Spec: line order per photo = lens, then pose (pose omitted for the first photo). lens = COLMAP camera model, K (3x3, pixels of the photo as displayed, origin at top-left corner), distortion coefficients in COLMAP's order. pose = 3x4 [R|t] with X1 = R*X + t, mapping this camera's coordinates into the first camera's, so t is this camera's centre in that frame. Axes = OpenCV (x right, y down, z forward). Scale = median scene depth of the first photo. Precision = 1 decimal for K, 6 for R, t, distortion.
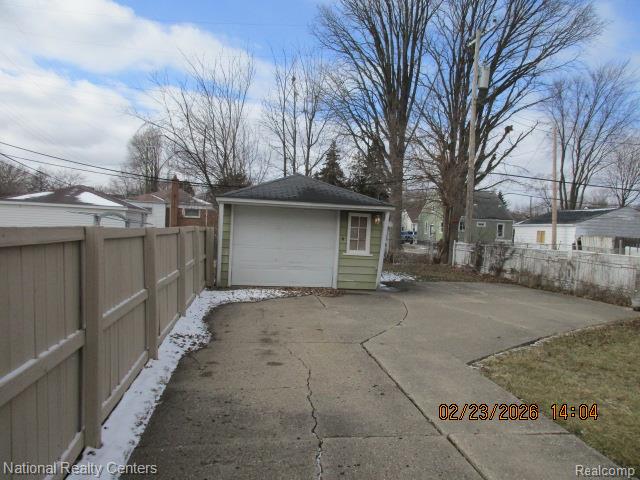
lens RADIAL K [[479.0, 0, 320.0], [0, 479.0, 241.0], [0, 0, 1]] dist [-0.000630, 0.002405]
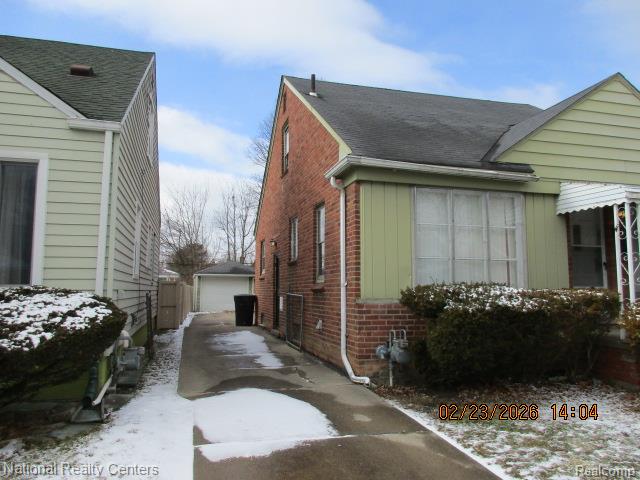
lens RADIAL K [[479.0, 0, 320.1], [0, 479.0, 236.2], [0, 0, 1]] dist [-0.000630, 0.002405]
pose [[0.995119, -0.026875, 0.094949, 0.082535], [0.039734, 0.989877, -0.136254, 0.033707], [-0.090326, 0.139362, 0.986113, -0.646209]]
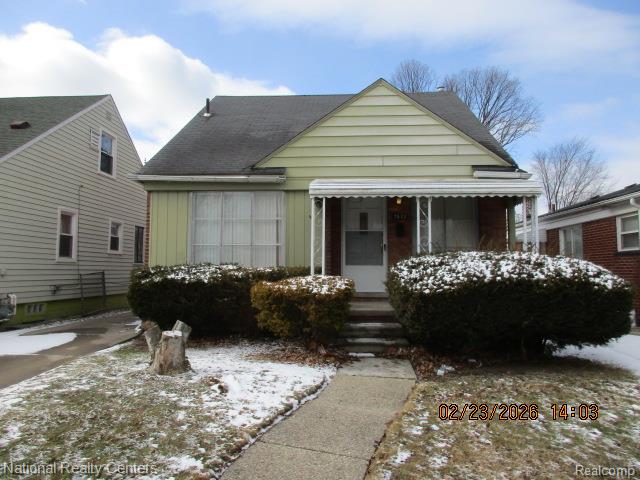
lens RADIAL K [[479.0, 0, 321.1], [0, 479.0, 238.9], [0, 0, 1]] dist [-0.000630, 0.002405]
pose [[0.971518, -0.052899, -0.230986, 0.348185], [0.028541, 0.993790, -0.107550, 0.048839], [0.235241, 0.097895, 0.966995, -0.713945]]
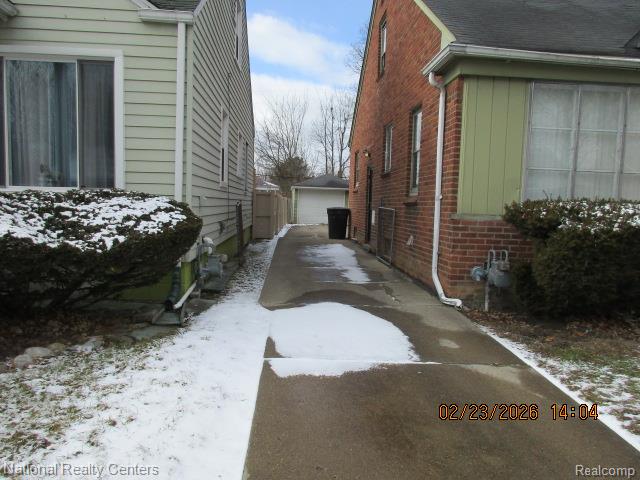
lens RADIAL K [[479.0, 0, 318.8], [0, 479.0, 237.0], [0, 0, 1]] dist [-0.000630, 0.002405]
pose [[0.993215, -0.000722, -0.116287, 0.089130], [0.004984, 0.999326, 0.036359, 0.035250], [0.116182, -0.036692, 0.992550, -0.623836]]
